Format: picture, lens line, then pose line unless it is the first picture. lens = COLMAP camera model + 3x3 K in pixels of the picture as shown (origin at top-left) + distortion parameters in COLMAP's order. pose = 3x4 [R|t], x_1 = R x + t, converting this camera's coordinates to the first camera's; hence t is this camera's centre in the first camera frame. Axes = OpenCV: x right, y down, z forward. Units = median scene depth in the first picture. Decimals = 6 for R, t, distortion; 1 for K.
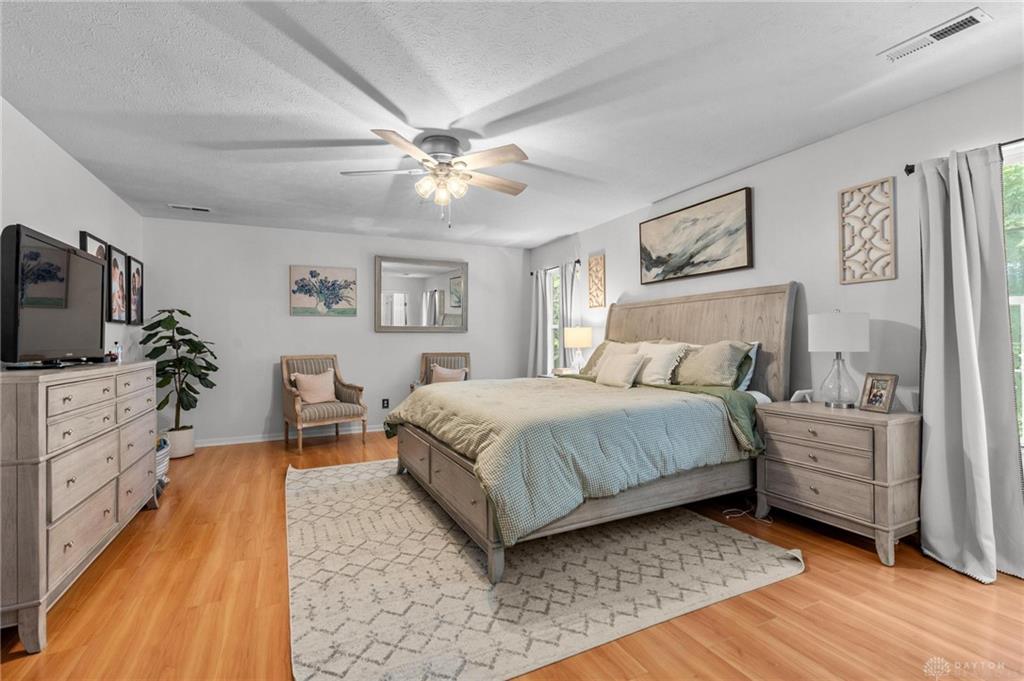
lens RADIAL K [[465.4, 0, 517.5], [0, 465.4, 337.4], [0, 0, 1]] dist [0.002106, -0.000323]
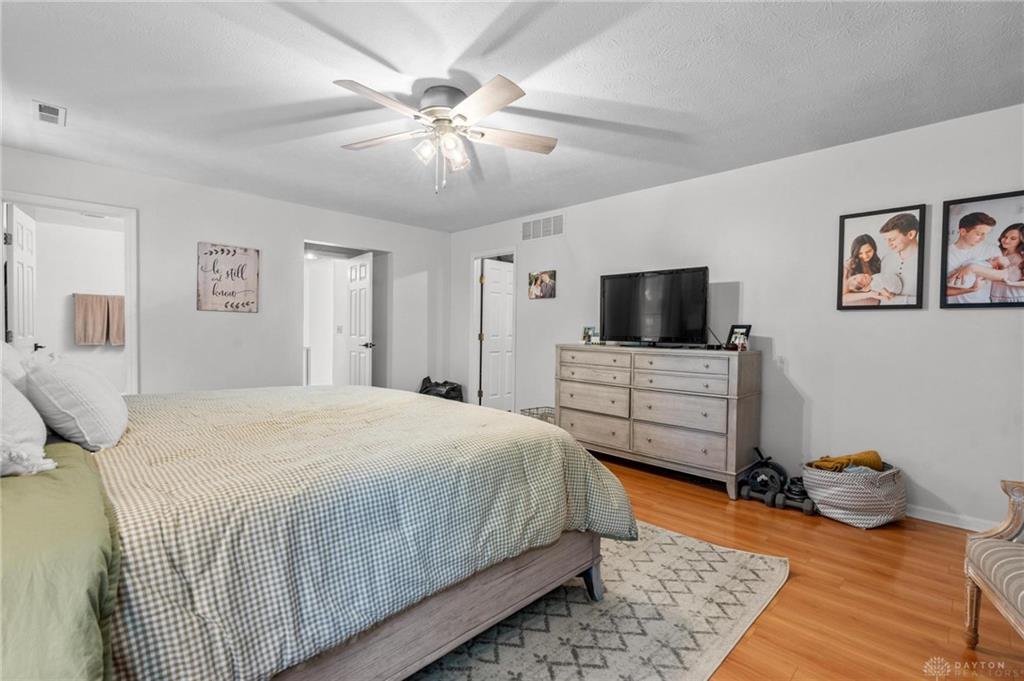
lens RADIAL K [[465.4, 0, 509.7], [0, 465.4, 341.7], [0, 0, 1]] dist [0.002106, -0.000323]
pose [[-0.950625, 0.000002, -0.310342, -0.010240], [-0.007355, 0.999719, 0.022536, 0.007167], [0.310255, 0.023706, -0.950358, 1.575259]]
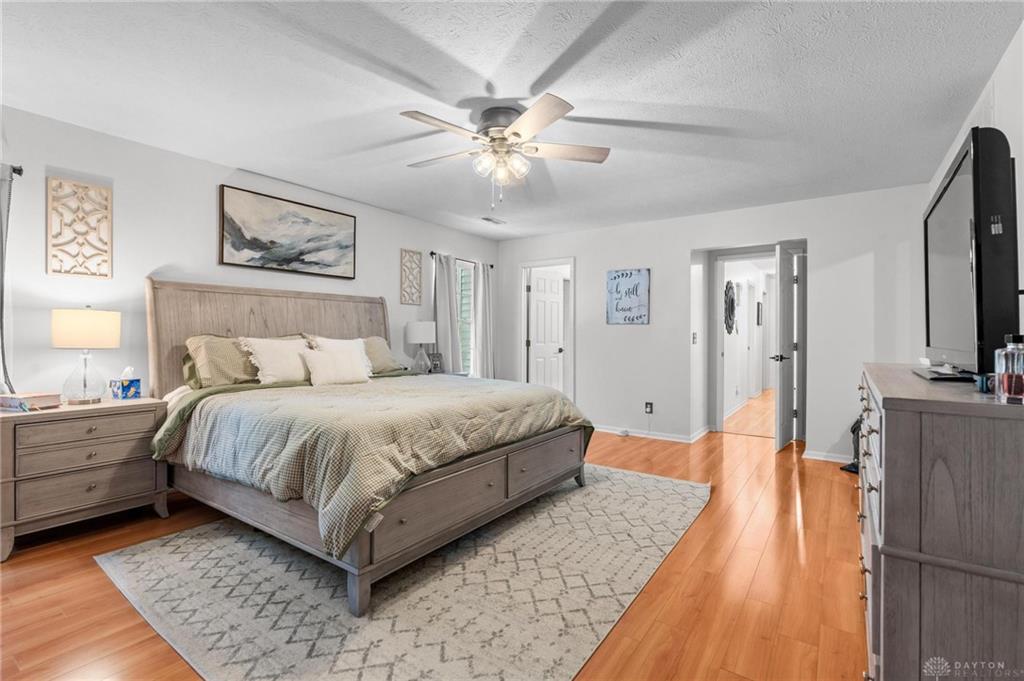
lens RADIAL K [[465.4, 0, 512.7], [0, 465.4, 333.3], [0, 0, 1]] dist [0.002106, -0.000323]
pose [[-0.472876, 0.008112, 0.881091, -0.820085], [-0.006832, 0.999894, -0.012873, 0.011309], [-0.881102, -0.012107, -0.472771, 1.193465]]
